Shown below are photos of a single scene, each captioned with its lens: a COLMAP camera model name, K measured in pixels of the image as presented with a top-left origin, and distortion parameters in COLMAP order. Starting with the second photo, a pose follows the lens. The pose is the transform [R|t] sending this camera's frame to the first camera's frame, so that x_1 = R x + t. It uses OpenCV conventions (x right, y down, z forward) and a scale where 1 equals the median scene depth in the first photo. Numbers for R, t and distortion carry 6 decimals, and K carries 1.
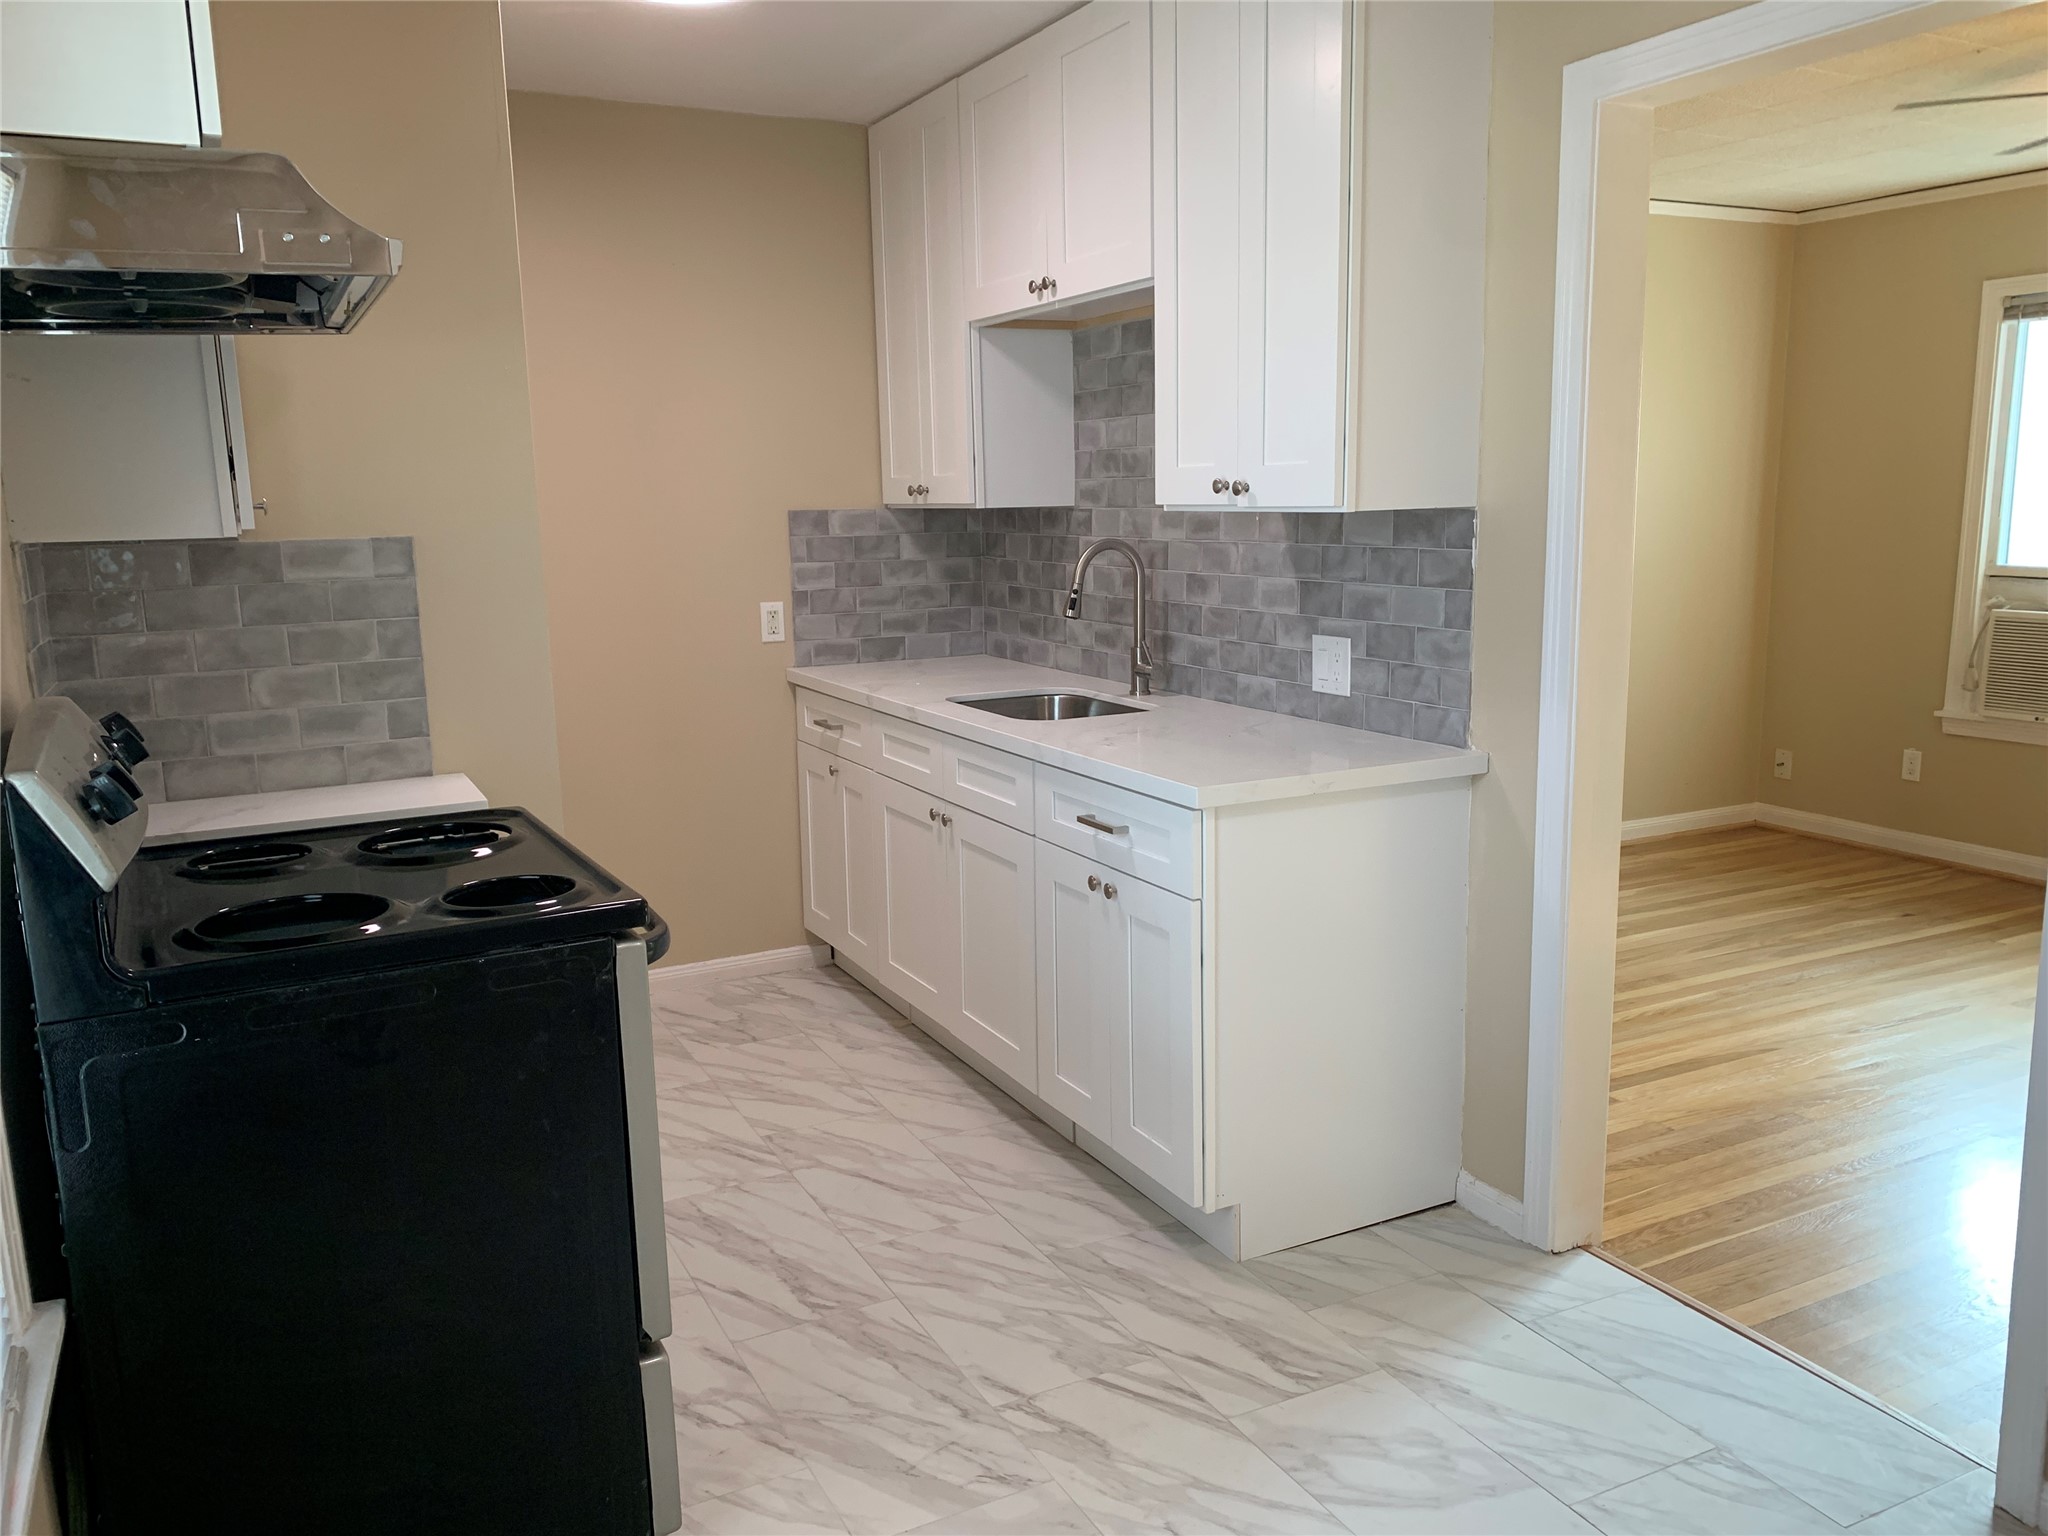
lens RADIAL K [[1550.9, 0, 1024.0], [0, 1550.9, 768.0], [0, 0, 1]] dist [0.162534, -0.345788]
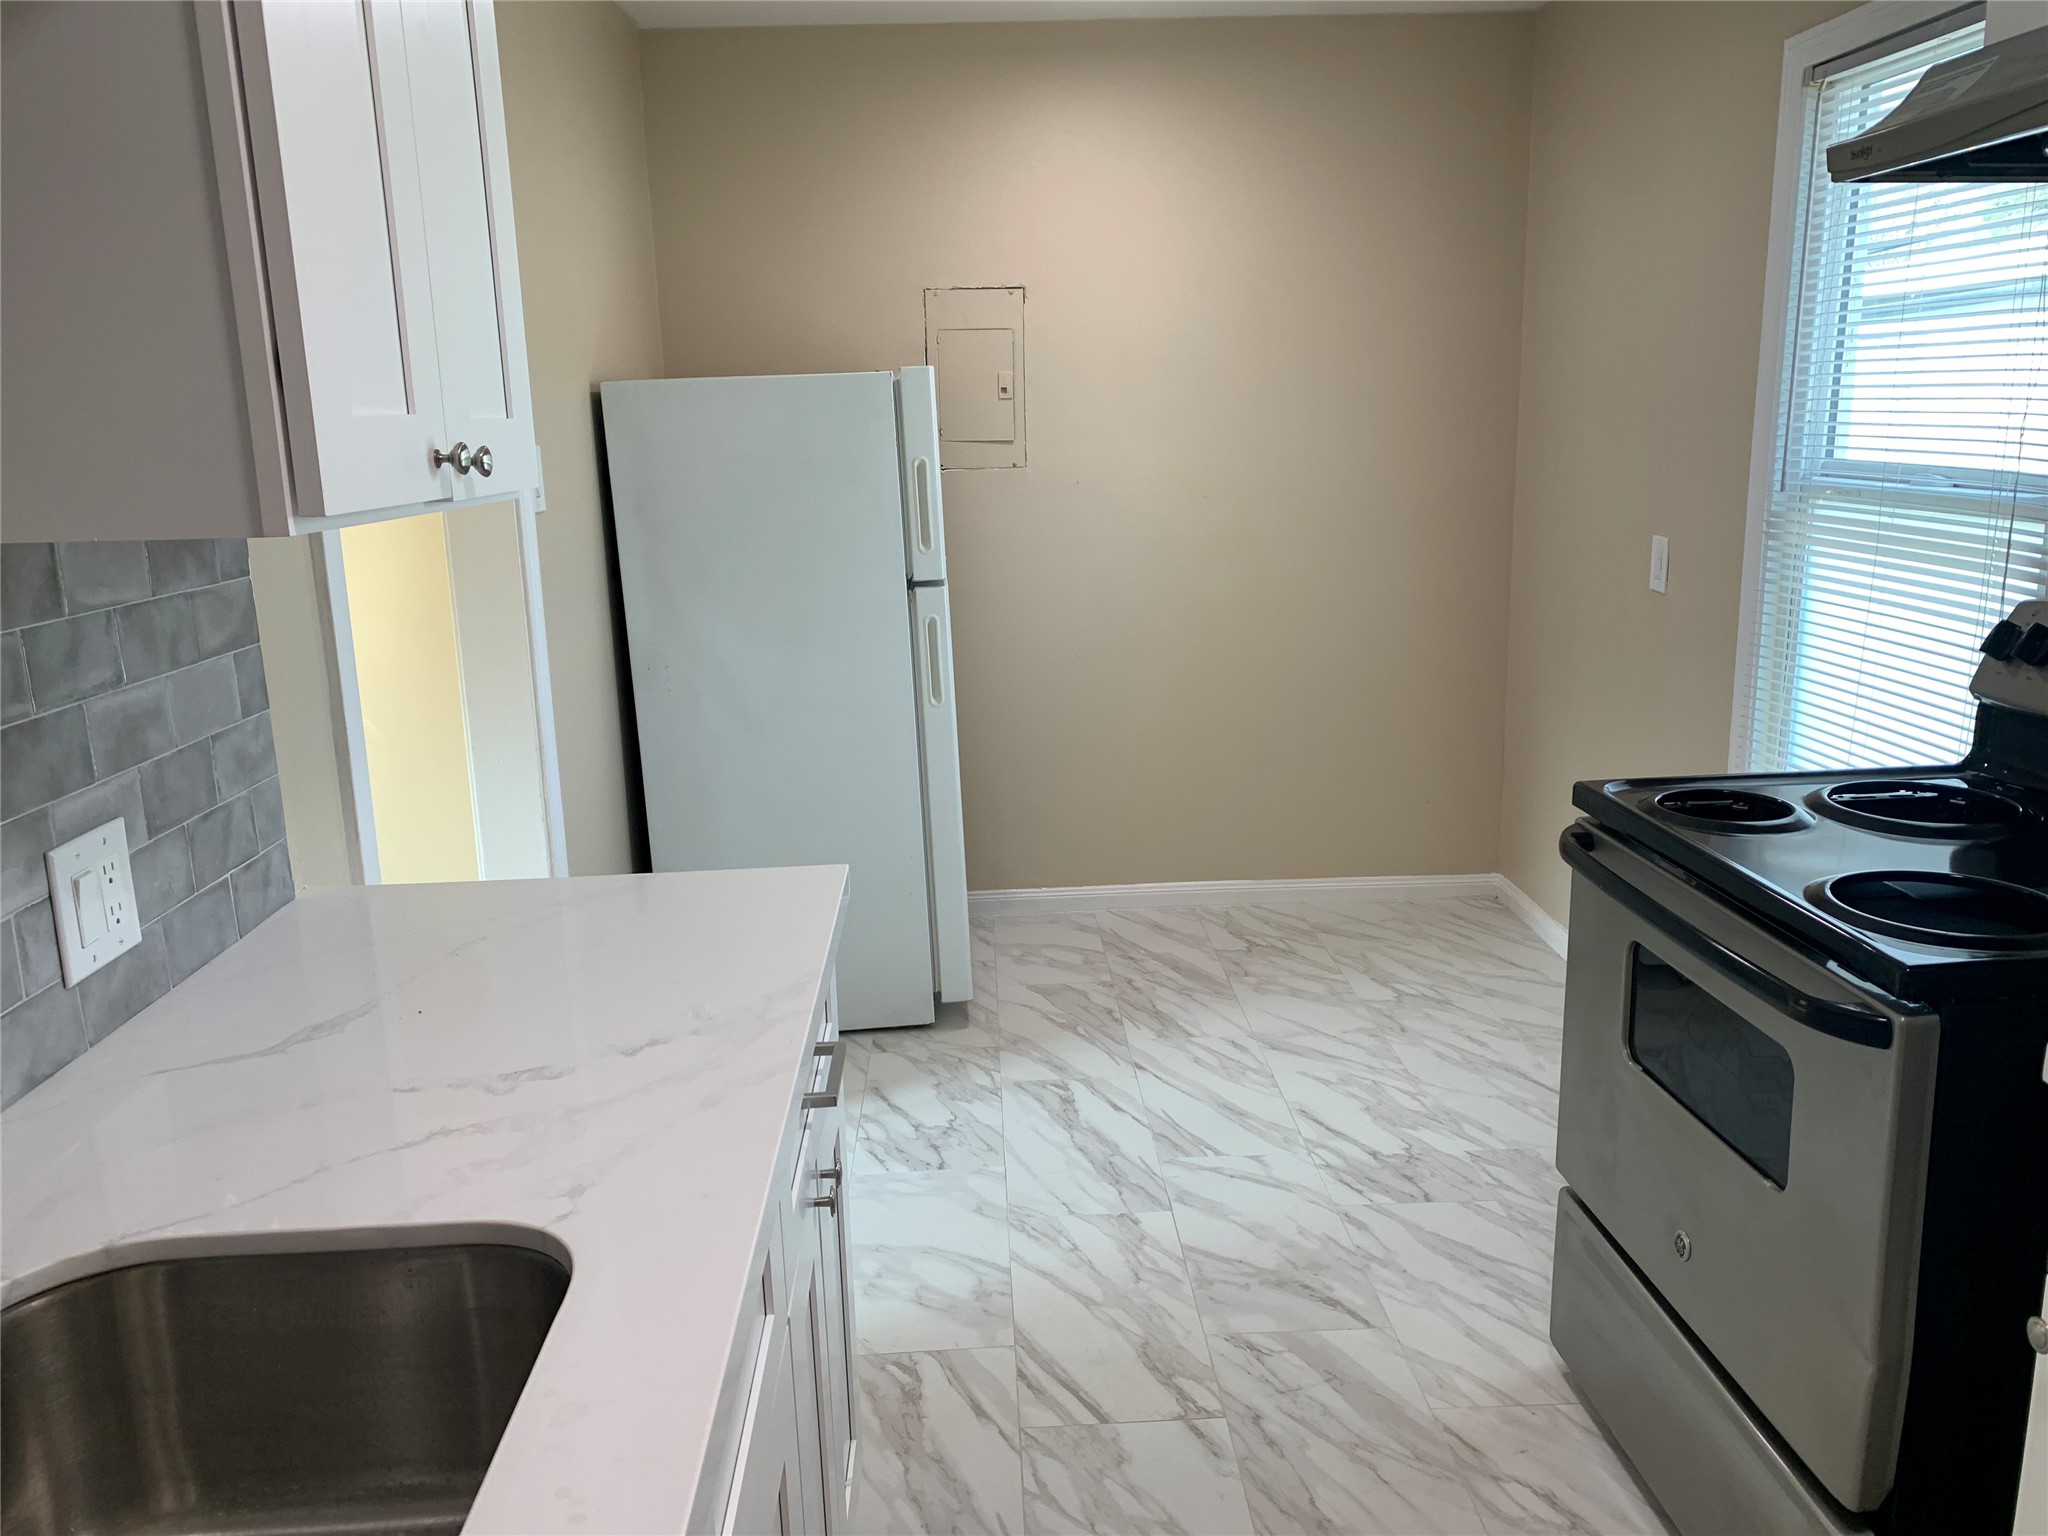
lens RADIAL K [[1546.3, 0, 1024.0], [0, 1546.3, 768.0], [0, 0, 1]] dist [0.009429, -0.001374]
pose [[-0.905456, -0.049776, 0.421511, -0.182642], [0.119400, 0.923123, 0.365497, -0.196192], [-0.407299, 0.381270, -0.829904, 1.086025]]
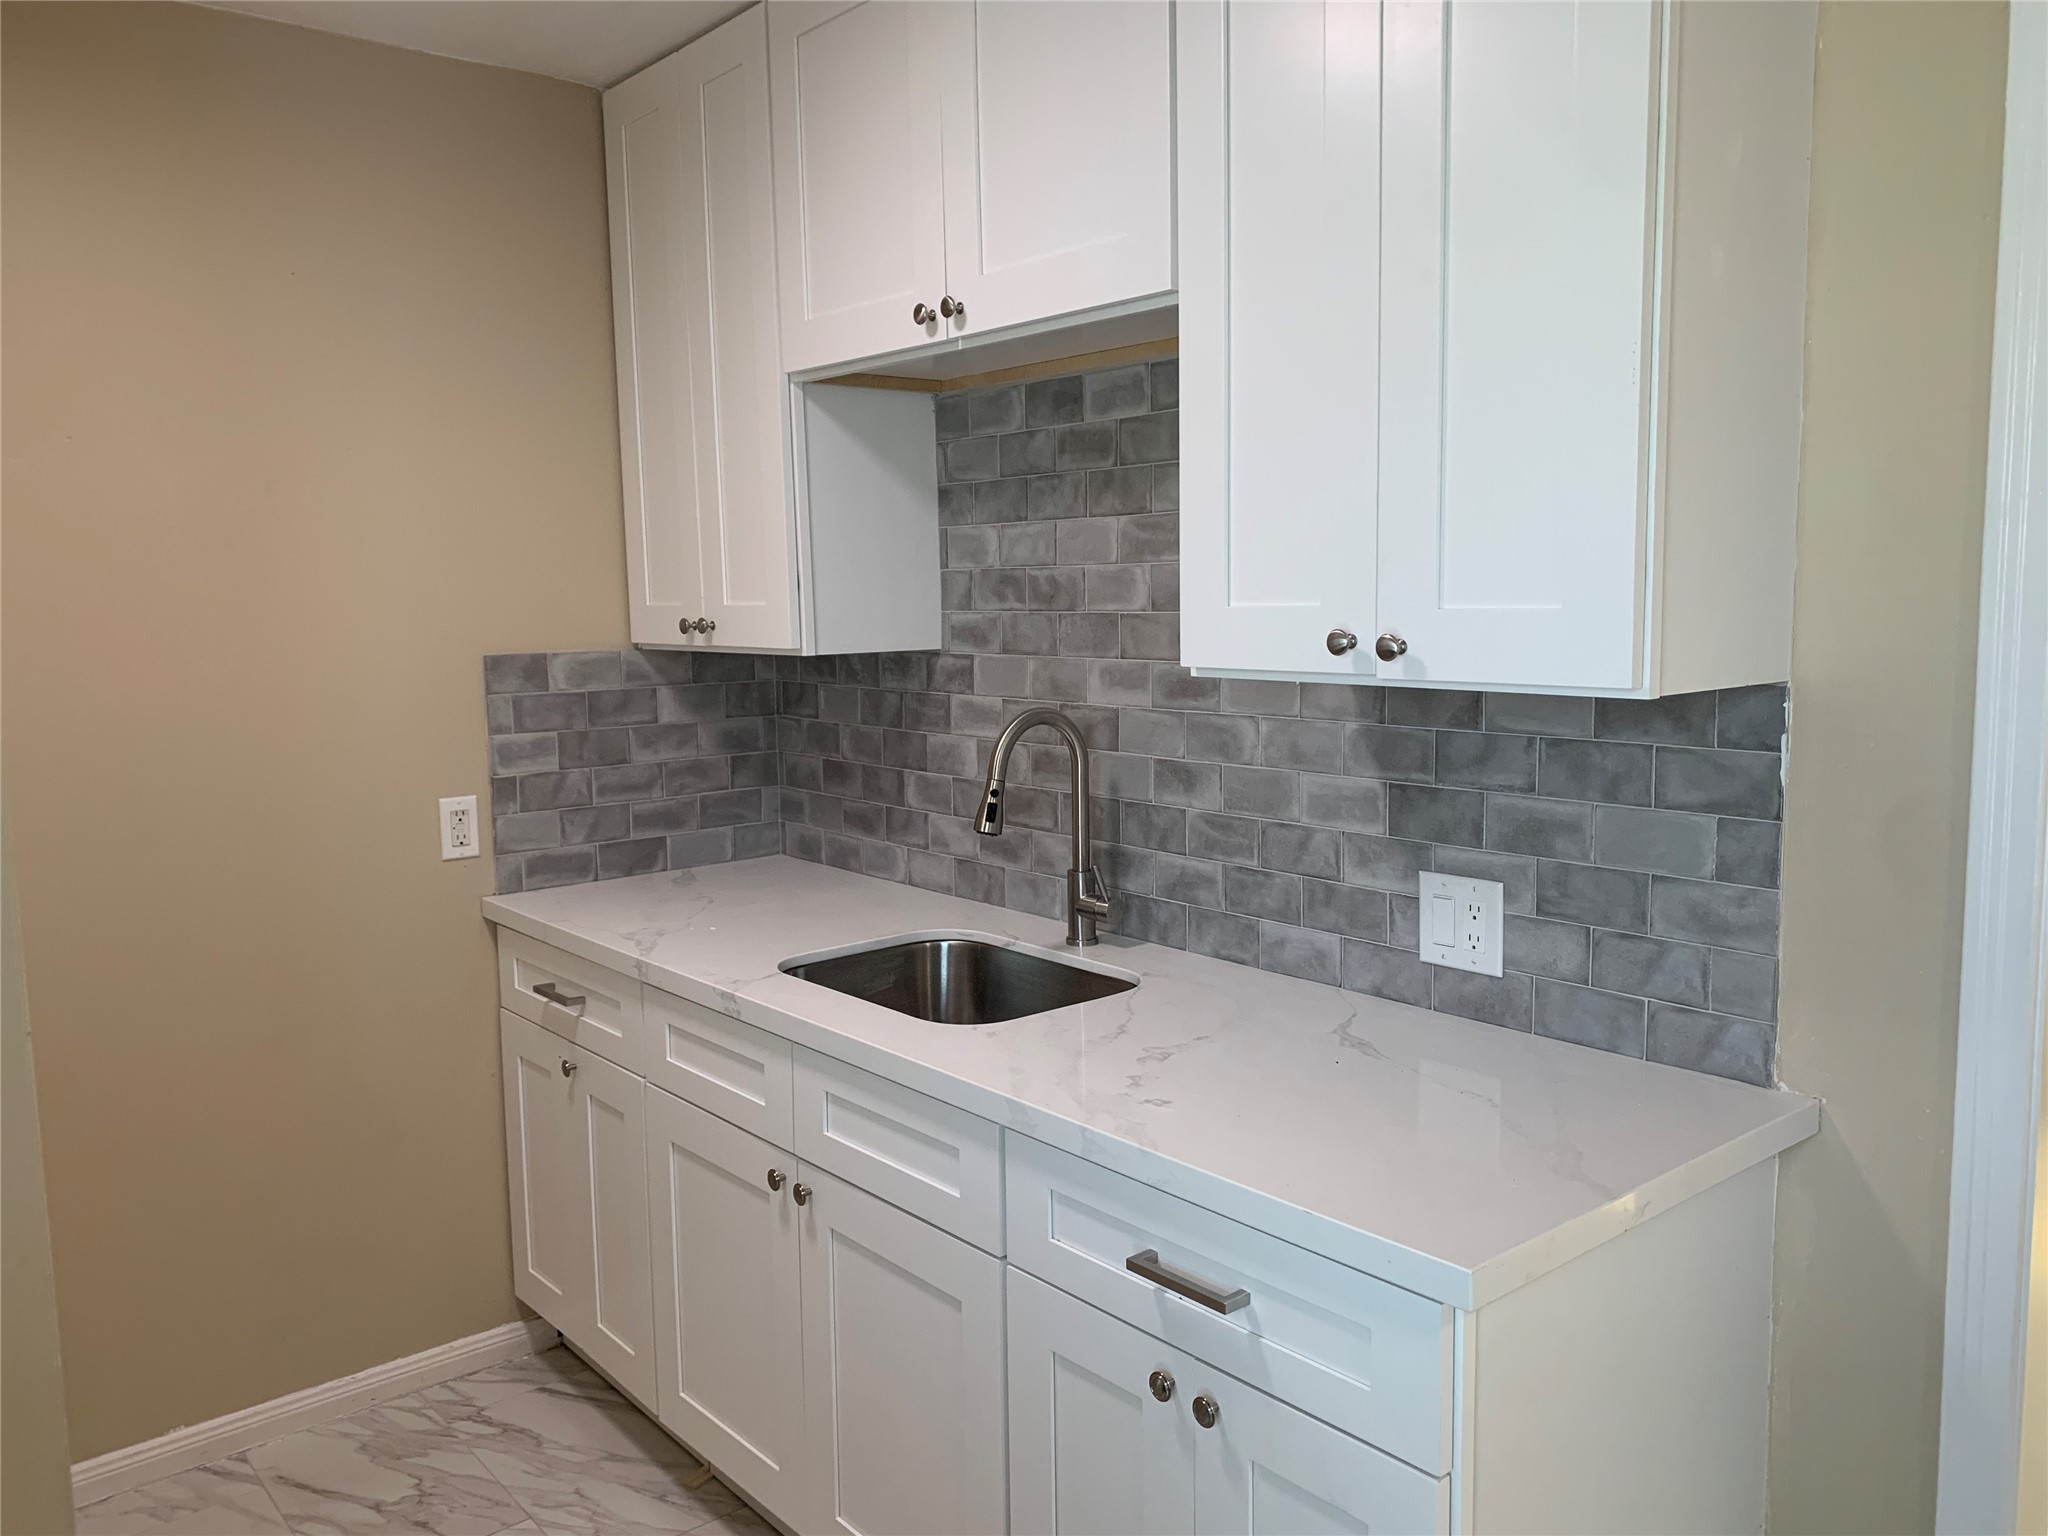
lens RADIAL K [[1550.9, 0, 1024.0], [0, 1550.9, 768.0], [0, 0, 1]] dist [0.162534, -0.345788]
pose [[0.975291, -0.024839, 0.219524, -0.091598], [0.038592, 0.997536, -0.058585, -0.085403], [-0.217528, 0.065609, 0.973846, 0.381096]]
